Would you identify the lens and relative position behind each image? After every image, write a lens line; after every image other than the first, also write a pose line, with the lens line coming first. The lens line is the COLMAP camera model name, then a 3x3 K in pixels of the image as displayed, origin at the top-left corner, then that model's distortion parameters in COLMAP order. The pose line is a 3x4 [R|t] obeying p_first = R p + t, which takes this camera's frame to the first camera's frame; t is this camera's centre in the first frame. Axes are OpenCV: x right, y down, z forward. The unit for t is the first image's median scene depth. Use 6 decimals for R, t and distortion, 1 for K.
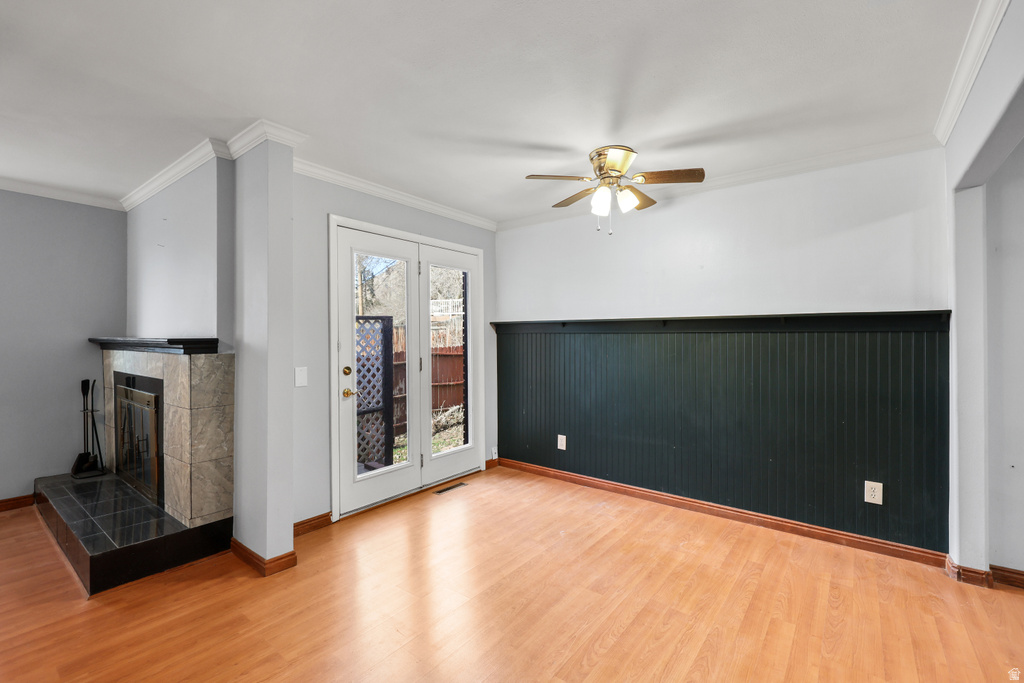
lens RADIAL K [[452.5, 0, 509.7], [0, 452.5, 342.6], [0, 0, 1]] dist [0.001878, -0.000095]
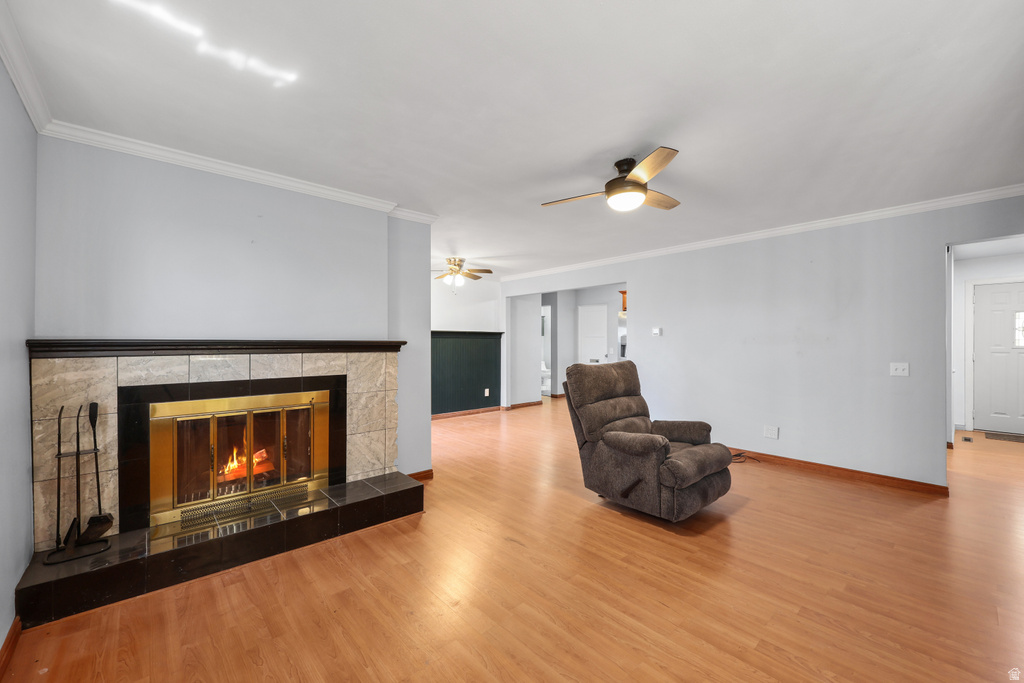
lens RADIAL K [[413.2, 0, 510.2], [0, 413.2, 340.5], [0, 0, 1]] dist [0.000077, 0.000001]
pose [[0.164837, -0.000482, 0.986321, -1.908433], [0.006001, 0.999982, -0.000514, -0.006222], [-0.986303, 0.006003, 0.164837, 0.416354]]
